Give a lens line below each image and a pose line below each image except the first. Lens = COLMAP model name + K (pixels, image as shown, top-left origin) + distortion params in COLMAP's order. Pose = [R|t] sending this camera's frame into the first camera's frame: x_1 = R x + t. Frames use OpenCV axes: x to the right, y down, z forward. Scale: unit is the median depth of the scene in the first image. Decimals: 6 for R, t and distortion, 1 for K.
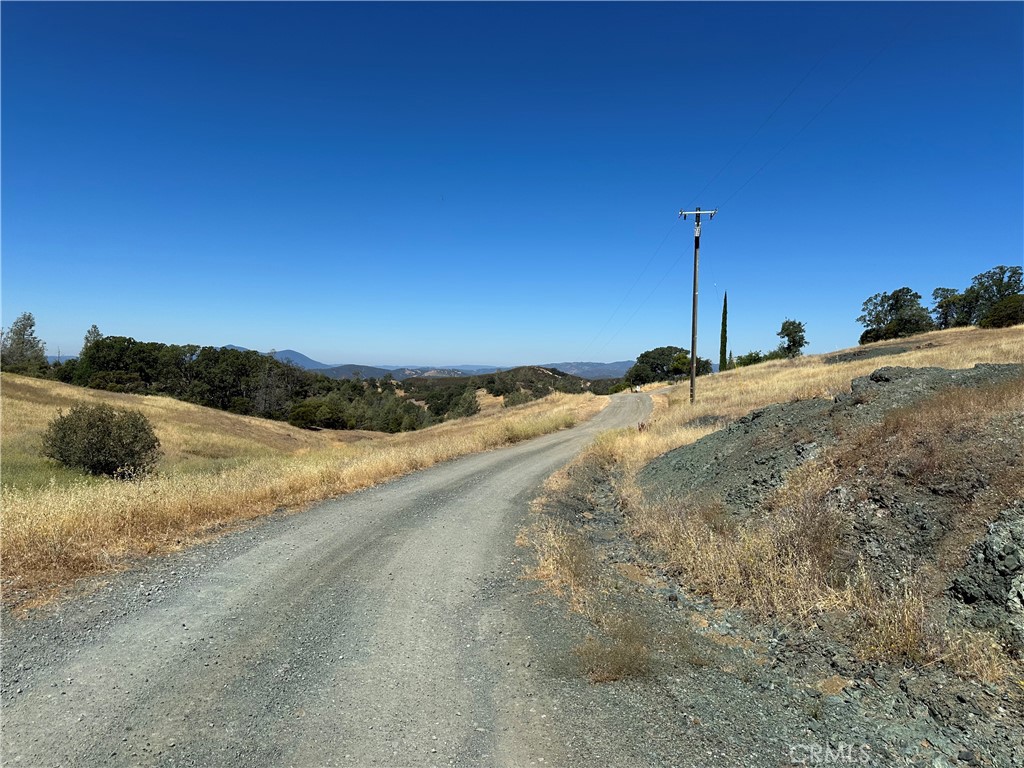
lens RADIAL K [[720.6, 0, 512.0], [0, 720.6, 384.0], [0, 0, 1]] dist [0.138360, -0.243358]
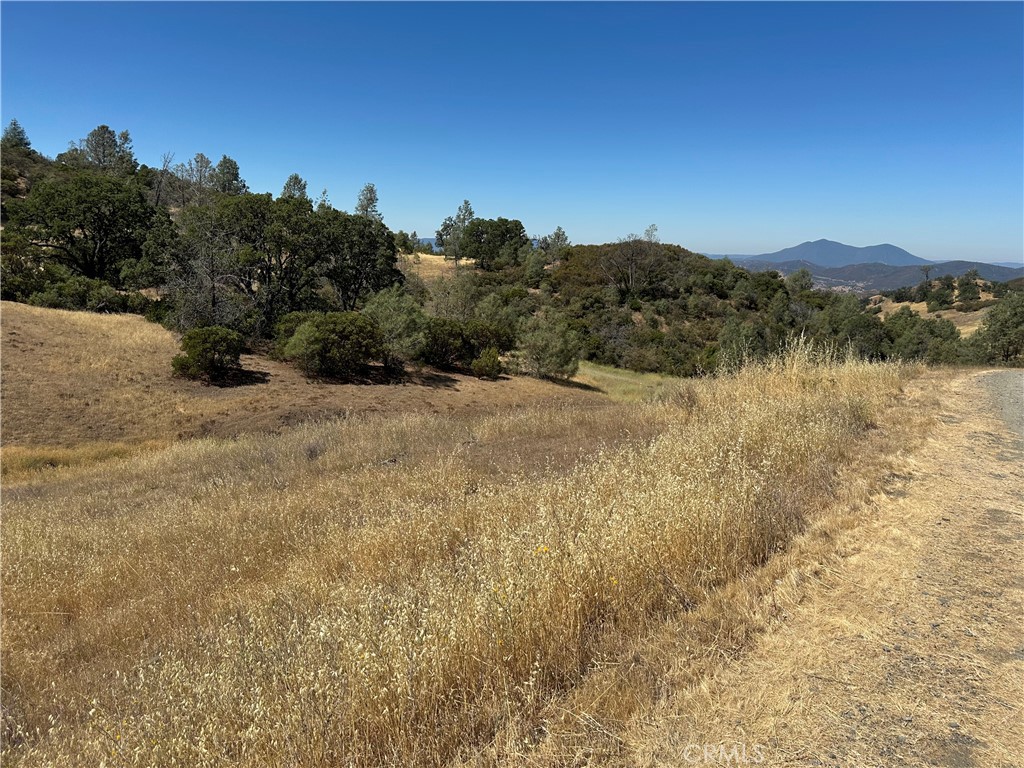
lens RADIAL K [[720.2, 0, 487.5], [0, 720.2, 409.5], [0, 0, 1]] dist [0.048821, -0.076453]
pose [[0.707120, 0.146670, -0.691715, 0.077447], [-0.022855, 0.982480, 0.184959, -0.000379], [0.706724, -0.114979, 0.698084, 0.670046]]
